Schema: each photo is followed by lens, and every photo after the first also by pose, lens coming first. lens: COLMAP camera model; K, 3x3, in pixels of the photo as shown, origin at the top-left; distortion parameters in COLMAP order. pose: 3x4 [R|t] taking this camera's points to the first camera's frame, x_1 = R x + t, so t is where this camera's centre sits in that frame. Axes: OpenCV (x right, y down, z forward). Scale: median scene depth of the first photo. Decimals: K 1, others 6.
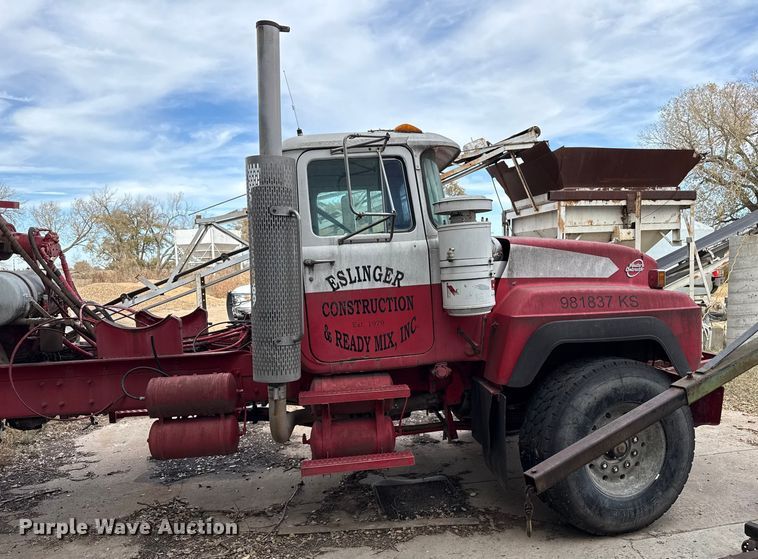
lens RADIAL K [[578.4, 0, 412.6], [0, 578.4, 314.4], [0, 0, 1]] dist [0.094013, -0.136340]
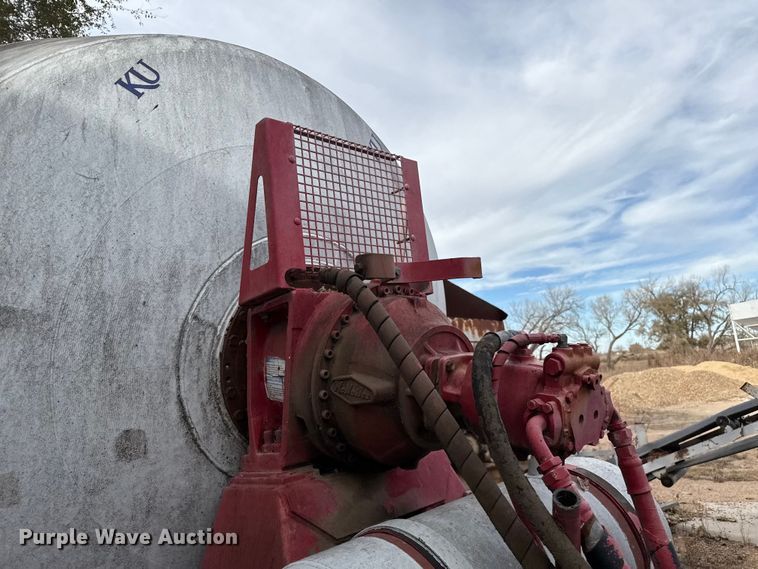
lens RADIAL K [[533.8, 0, 378.8], [0, 533.8, 286.7], [0, 0, 1]] dist [0.022736, -0.031201]
pose [[0.575167, -0.159819, -0.802272, -0.496800], [0.003734, 0.981232, -0.192793, -0.125887], [0.818027, 0.107892, 0.564970, 0.839285]]
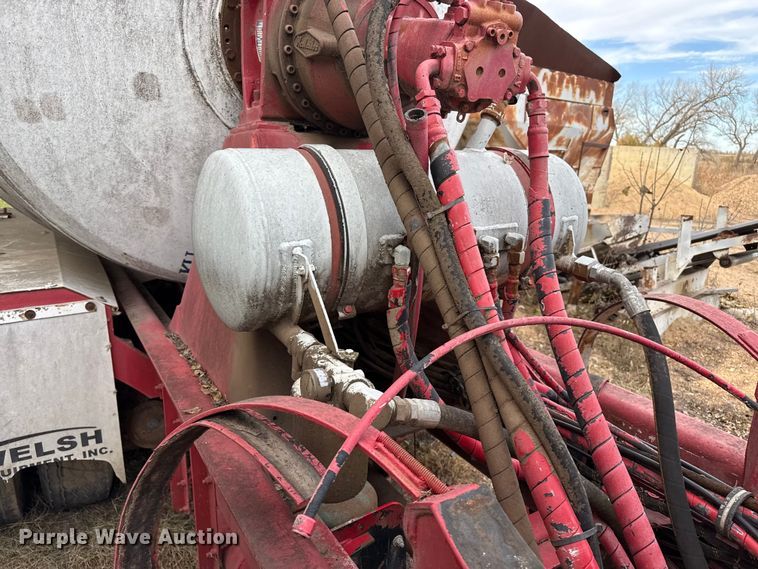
lens RADIAL K [[535.6, 0, 383.9], [0, 535.6, 286.6], [0, 0, 1]] dist [-0.002210, -0.003597]
pose [[0.404529, 0.273826, -0.872568, -0.415911], [-0.122891, 0.961744, 0.244838, -0.074772], [0.906231, 0.008187, 0.422704, 0.899641]]
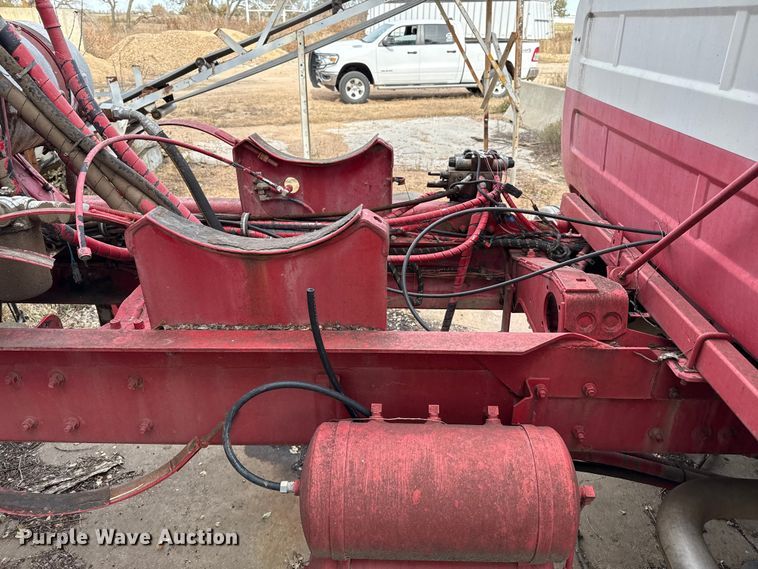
lens RADIAL K [[533.8, 0, 378.8], [0, 533.8, 286.7], [0, 0, 1]] dist [0.022736, -0.031201]
pose [[0.986356, 0.106492, -0.125547, -0.361355], [-0.052809, 0.926974, 0.371389, -0.064387], [0.155929, -0.359692, 0.919950, 0.727867]]
